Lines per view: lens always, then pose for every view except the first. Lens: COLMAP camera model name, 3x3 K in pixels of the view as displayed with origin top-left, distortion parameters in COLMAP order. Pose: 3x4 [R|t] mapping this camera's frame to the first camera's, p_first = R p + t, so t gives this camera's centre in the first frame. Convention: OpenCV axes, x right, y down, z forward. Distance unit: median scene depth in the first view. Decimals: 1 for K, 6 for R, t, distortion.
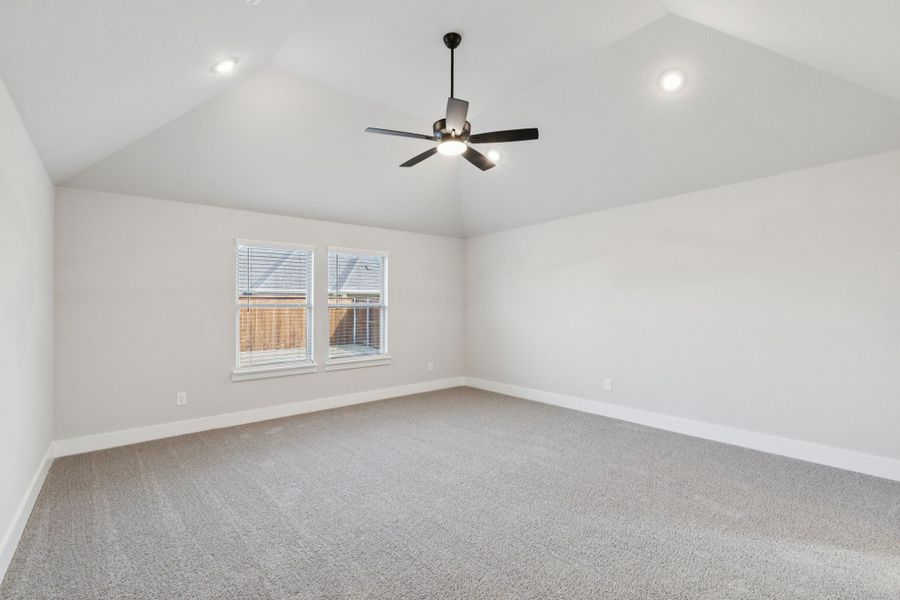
lens RADIAL K [[421.2, 0, 450.0], [0, 421.2, 300.0], [0, 0, 1]] dist [0.009426, -0.000284]
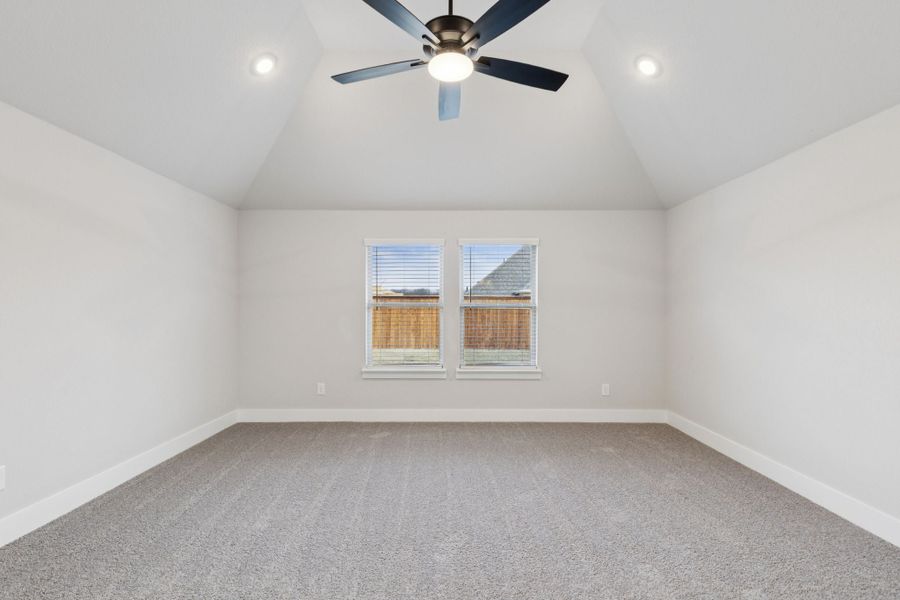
lens RADIAL K [[421.2, 0, 450.0], [0, 421.2, 300.0], [0, 0, 1]] dist [0.009426, -0.000284]
pose [[0.761005, -0.003550, -0.648737, 0.278369], [0.001595, 0.999992, -0.003601, 0.005502], [0.648745, 0.001706, 0.761004, 0.319964]]
